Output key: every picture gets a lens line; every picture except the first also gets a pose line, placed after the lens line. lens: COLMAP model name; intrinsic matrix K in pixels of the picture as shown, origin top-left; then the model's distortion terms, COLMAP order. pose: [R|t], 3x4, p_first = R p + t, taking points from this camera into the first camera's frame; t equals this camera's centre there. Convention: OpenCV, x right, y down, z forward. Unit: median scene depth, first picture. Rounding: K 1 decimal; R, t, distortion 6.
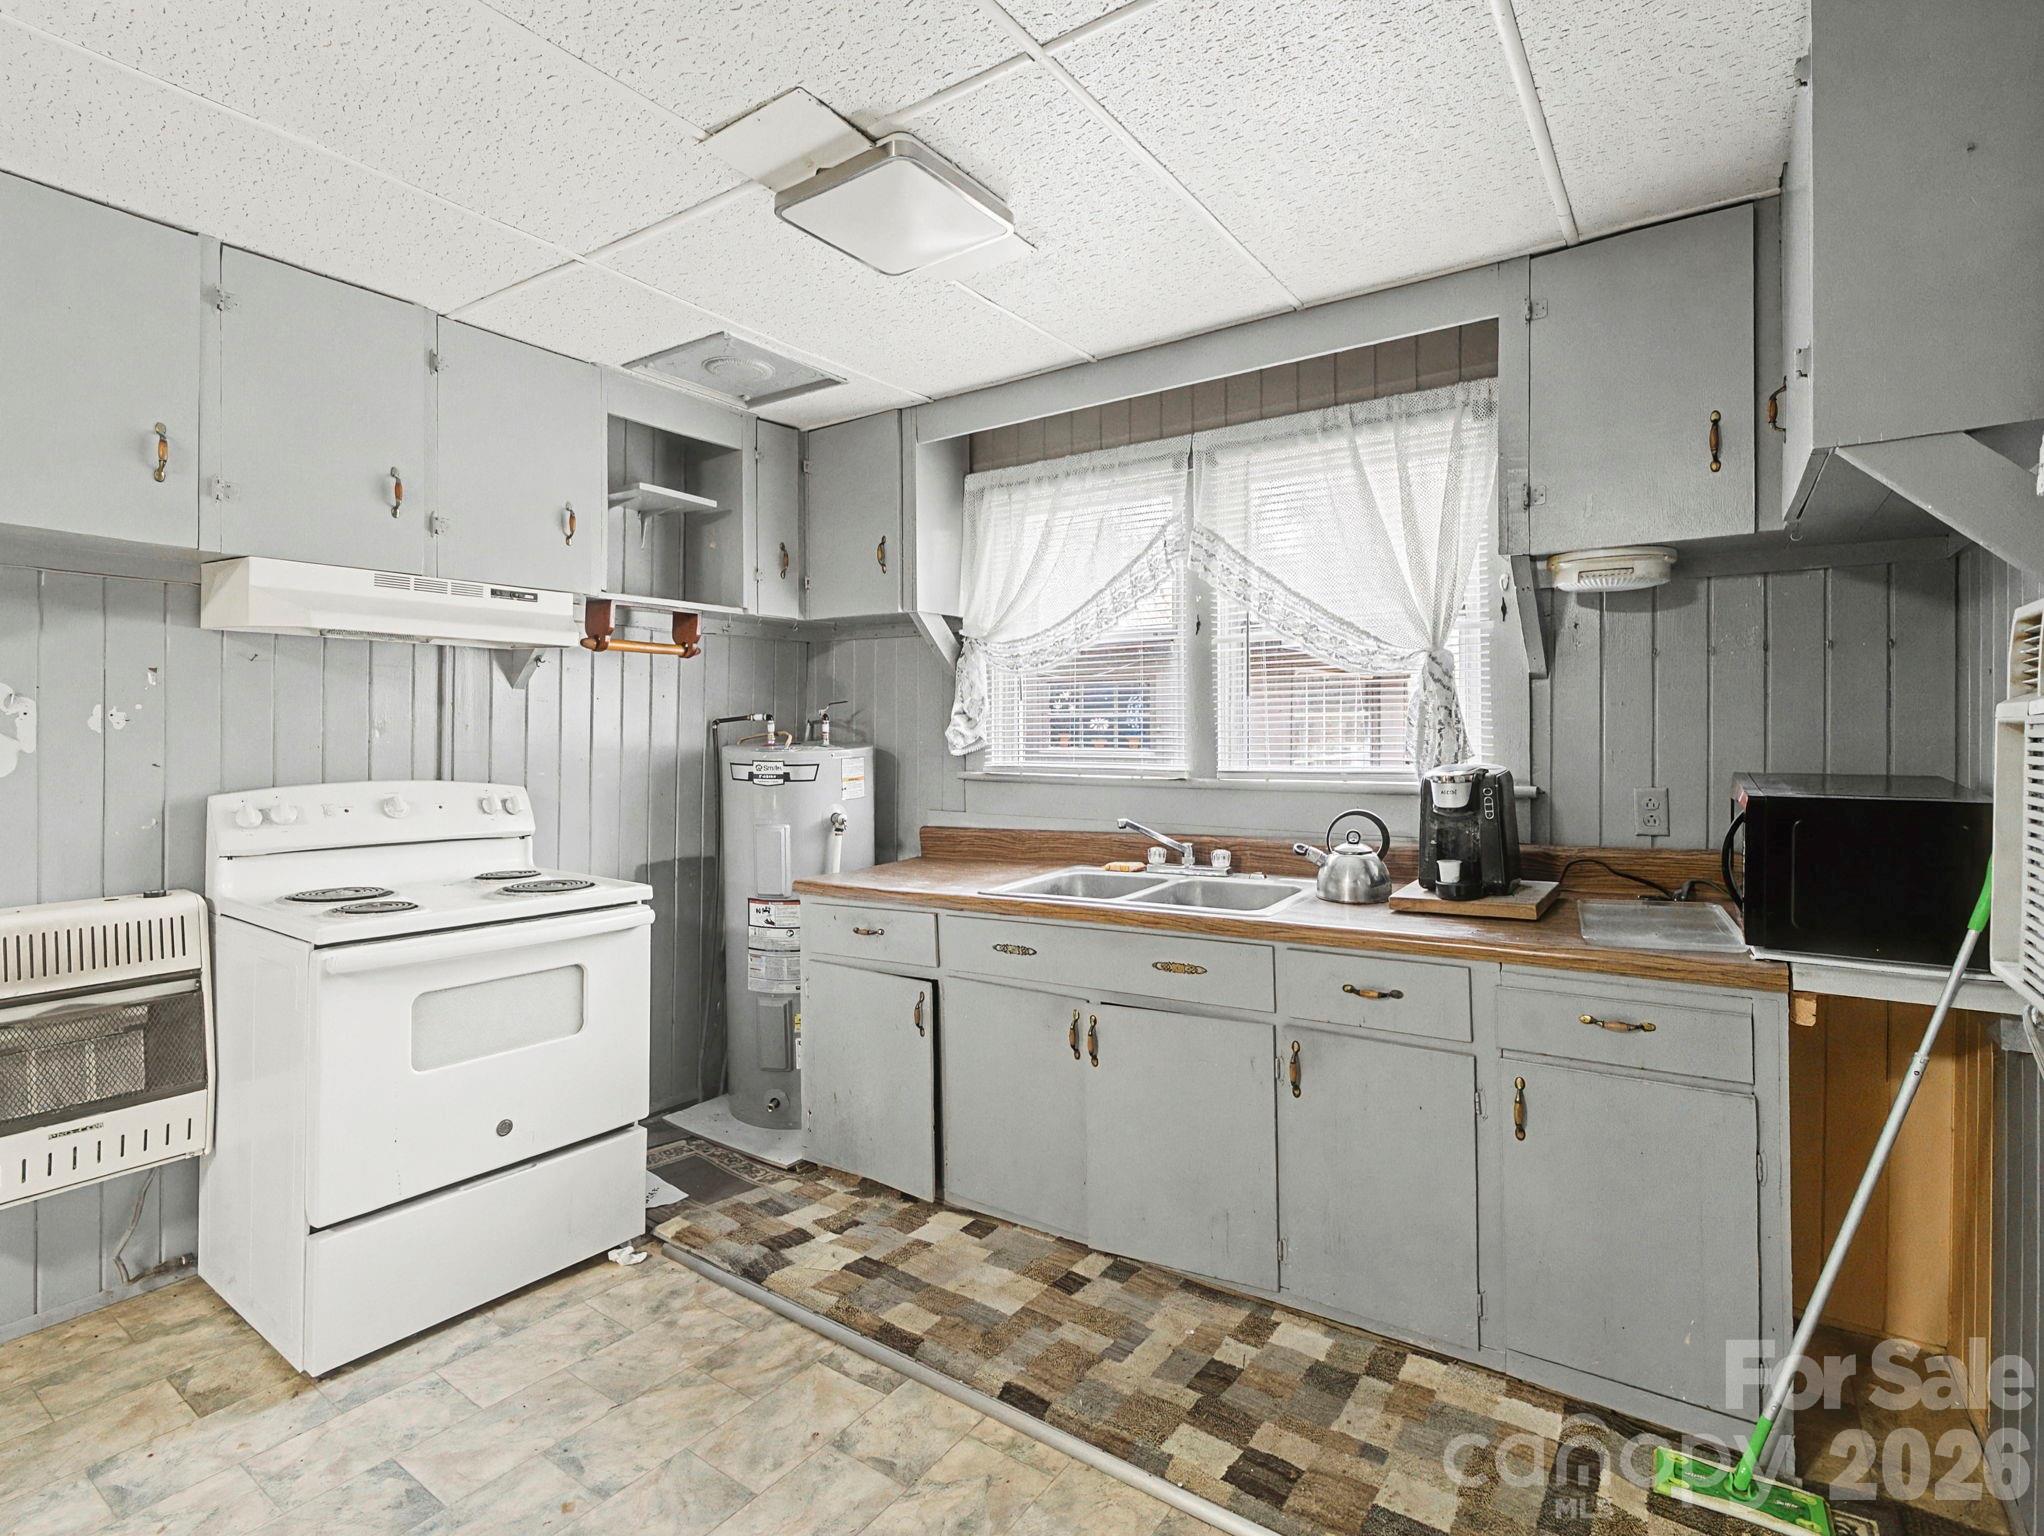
lens RADIAL K [[987.3, 0, 1053.1], [0, 987.3, 728.3], [0, 0, 1]] dist [-0.000863, -0.005606]
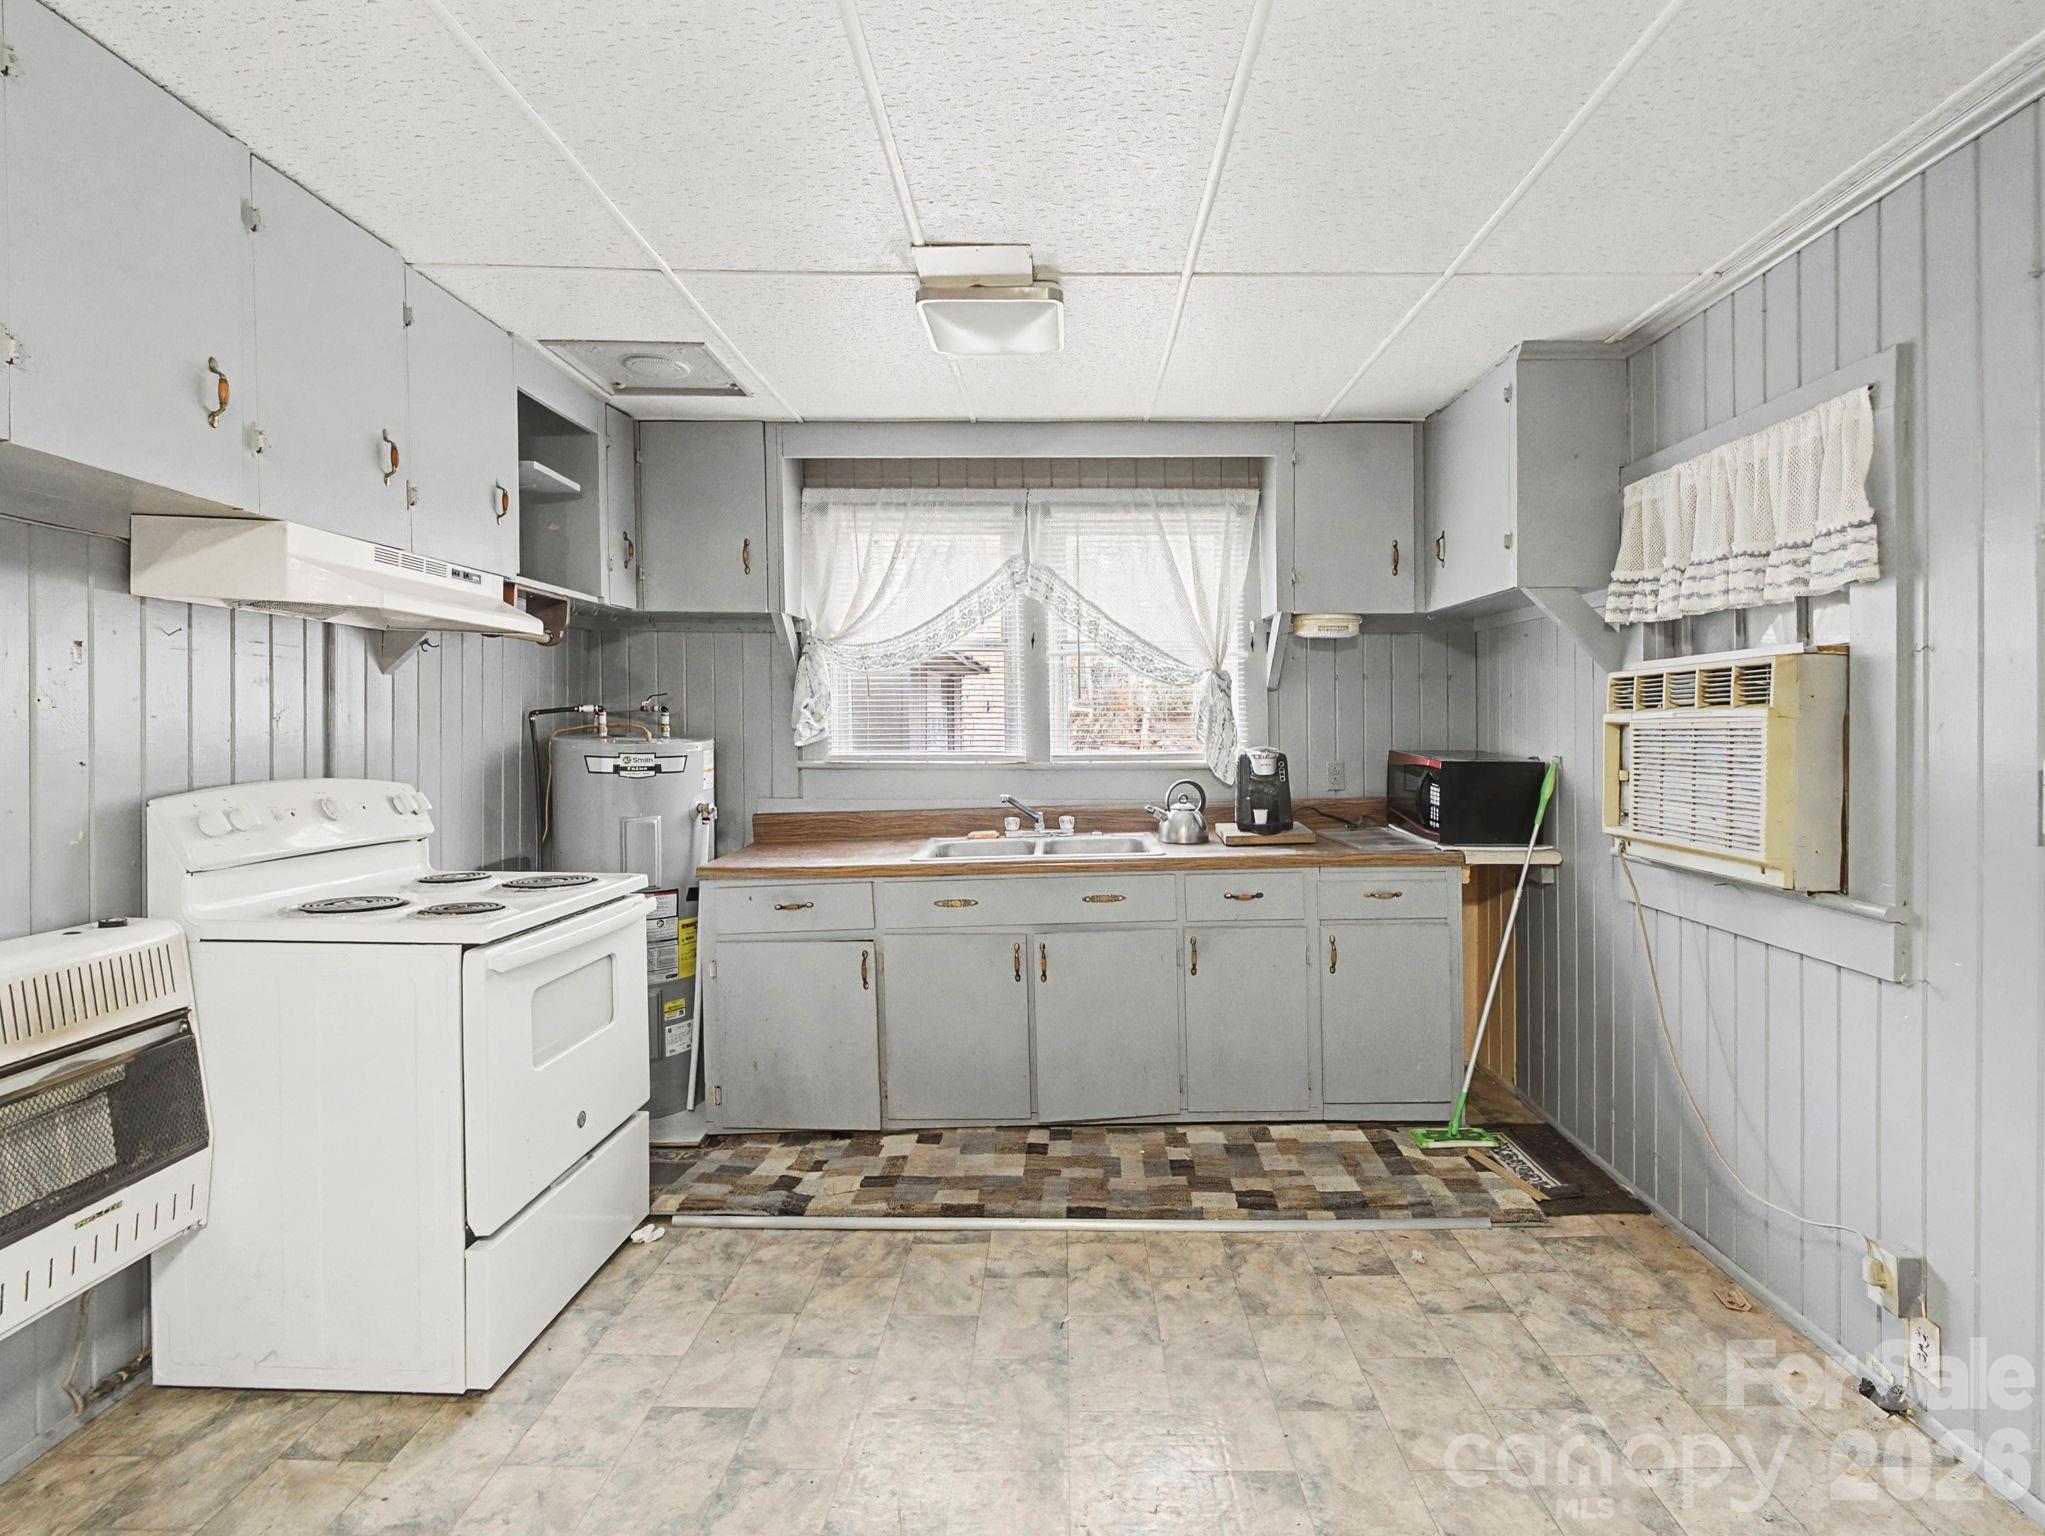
lens RADIAL K [[987.8, 0, 1060.4], [0, 987.8, 726.6], [0, 0, 1]] dist [-0.000863, -0.005606]
pose [[0.830901, 0.001666, 0.556418, -0.663758], [-0.005063, 0.999977, 0.004567, -0.000637], [-0.556398, -0.006612, 0.830890, -0.093905]]
